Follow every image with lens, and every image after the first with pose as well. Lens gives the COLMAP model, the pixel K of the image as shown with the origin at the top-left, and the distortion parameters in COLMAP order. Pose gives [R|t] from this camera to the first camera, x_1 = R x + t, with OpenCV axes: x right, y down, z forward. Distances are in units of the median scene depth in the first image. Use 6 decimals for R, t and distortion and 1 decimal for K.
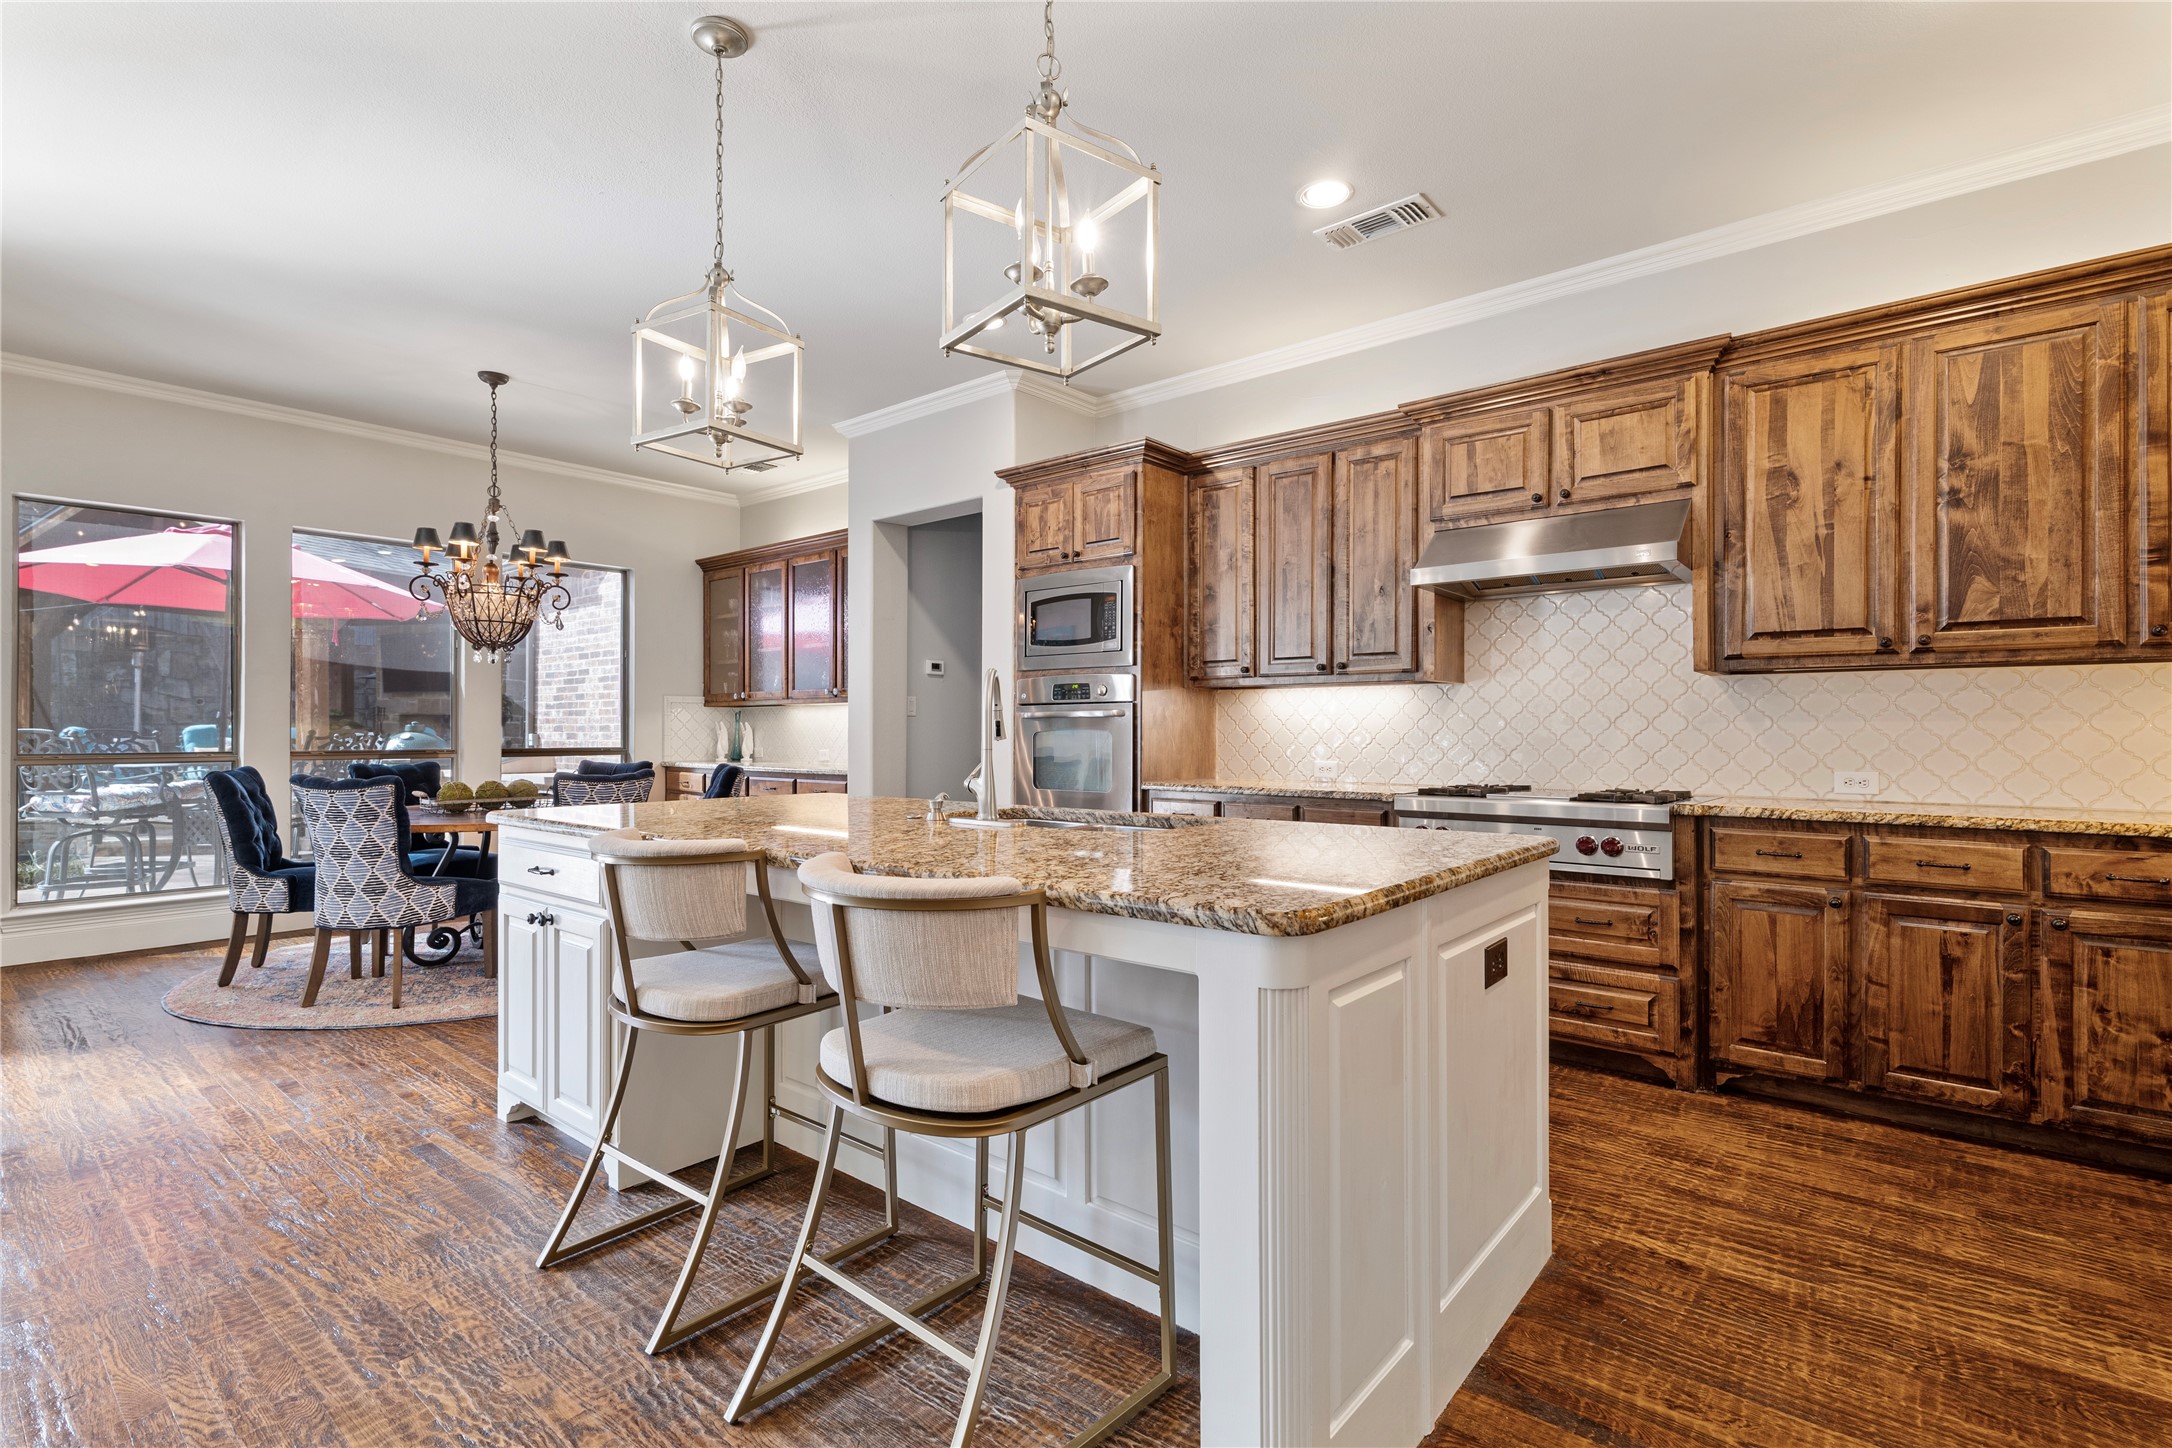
lens RADIAL K [[1009.3, 0, 1086.0], [0, 1009.3, 724.0], [0, 0, 1]] dist [-0.003113, 0.008332]
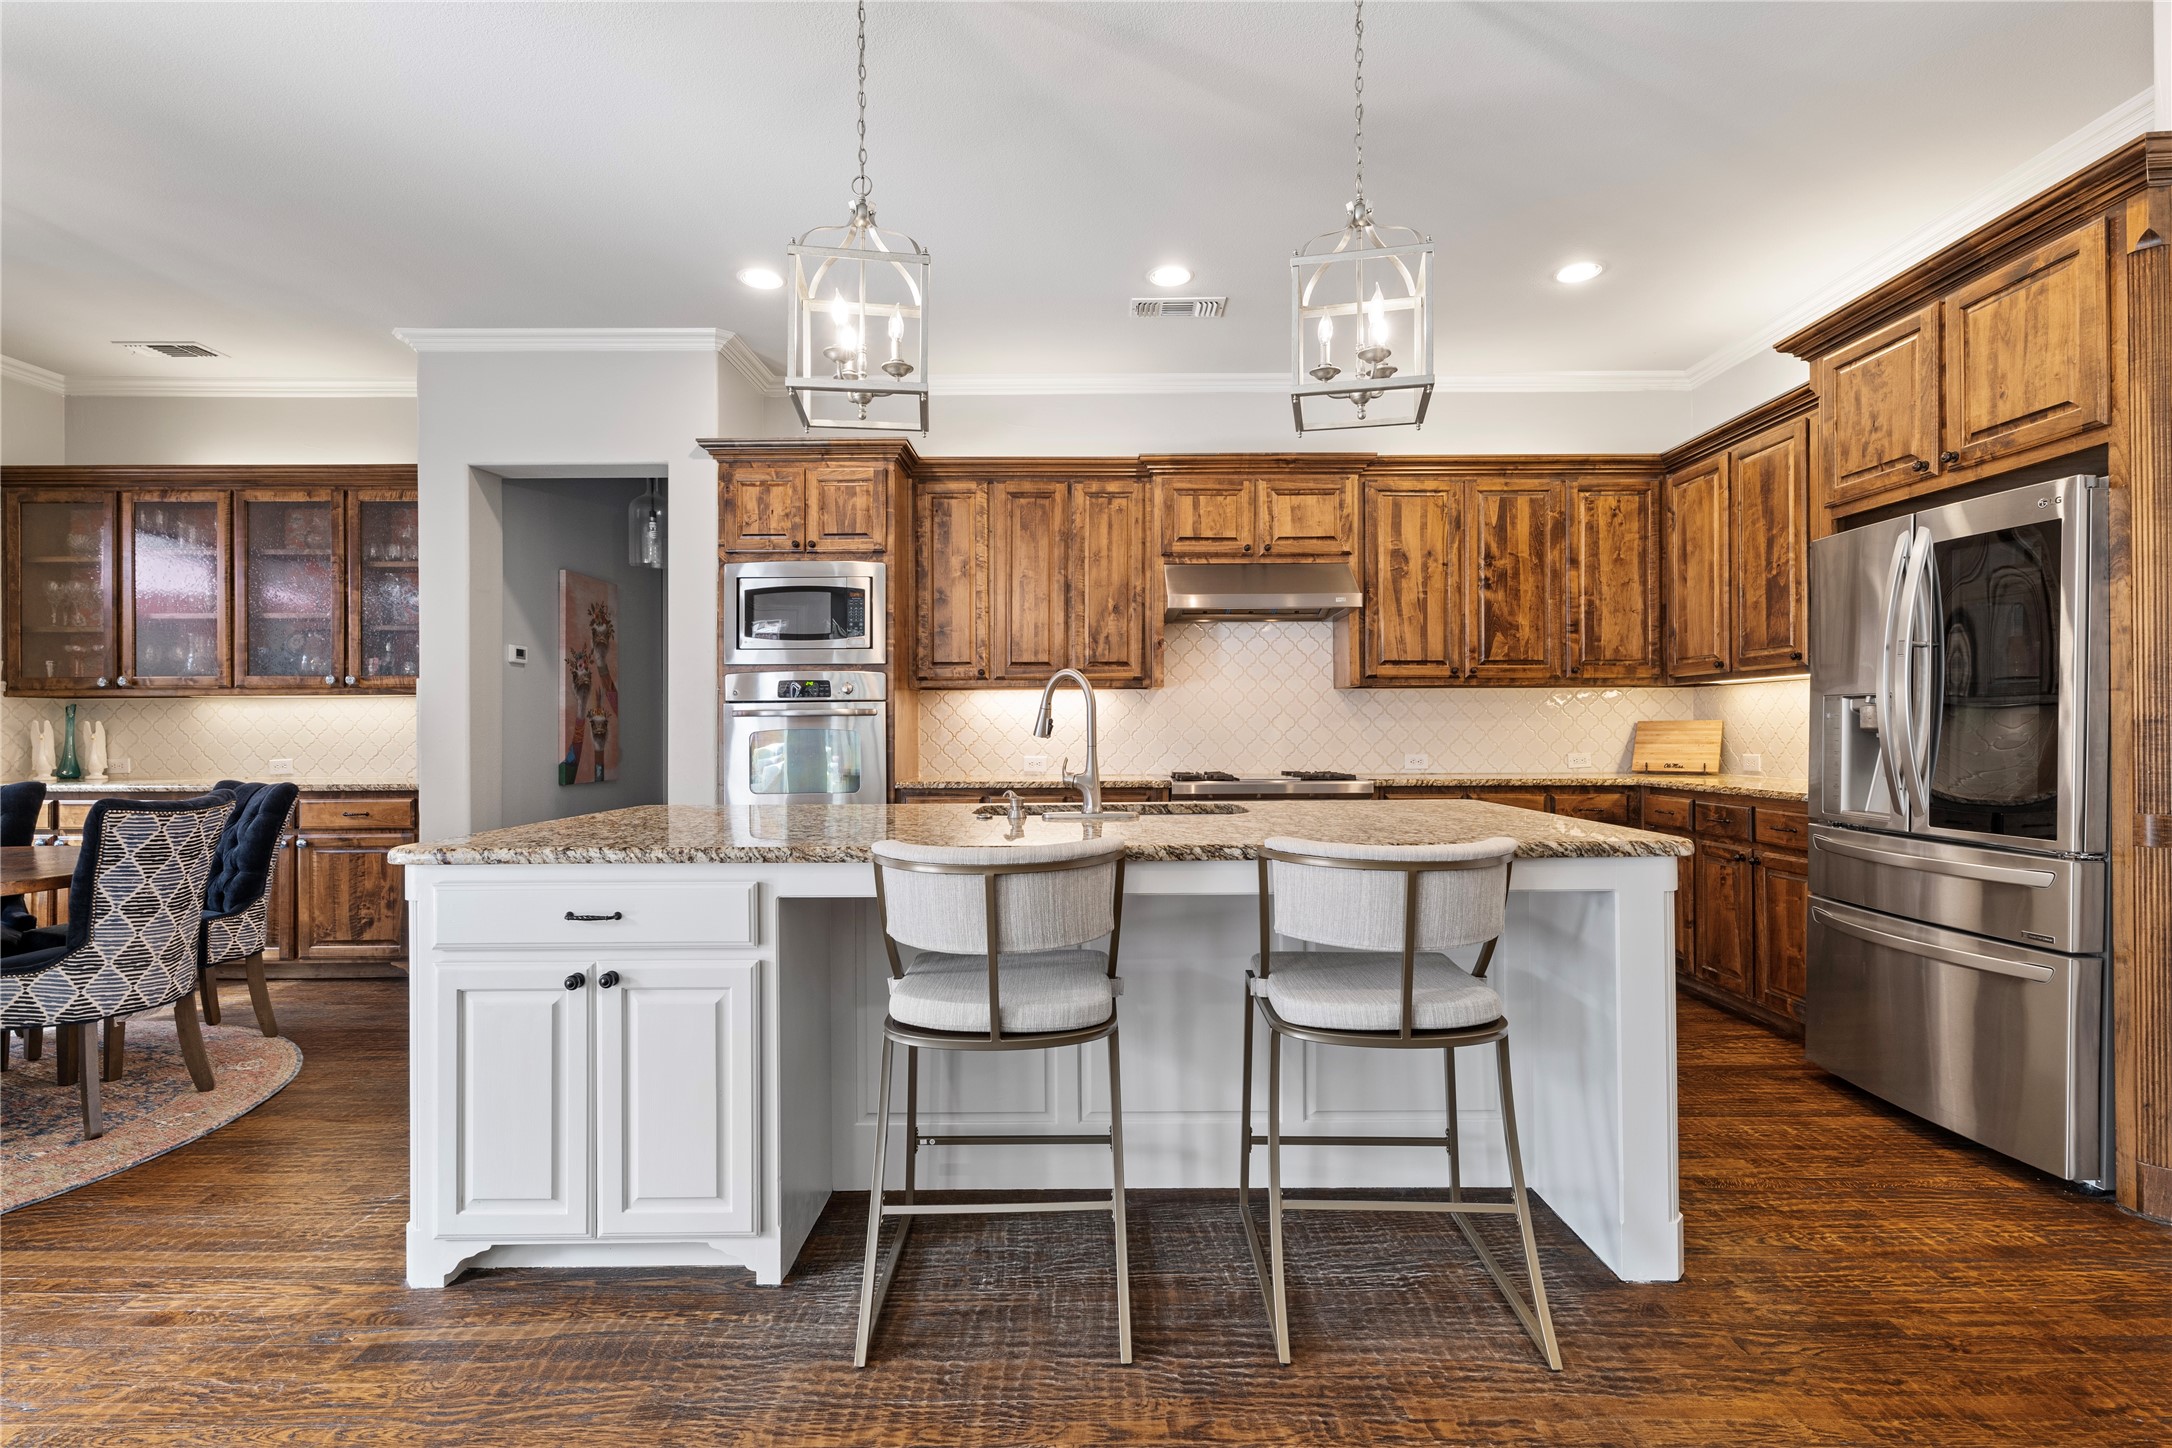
lens RADIAL K [[1009.3, 0, 1086.0], [0, 1009.3, 724.0], [0, 0, 1]] dist [-0.003113, 0.008332]
pose [[0.771765, 0.000037, 0.635908, -0.549216], [0.000257, 1.000000, -0.000370, 0.001820], [-0.635908, 0.000449, 0.771765, 0.136490]]
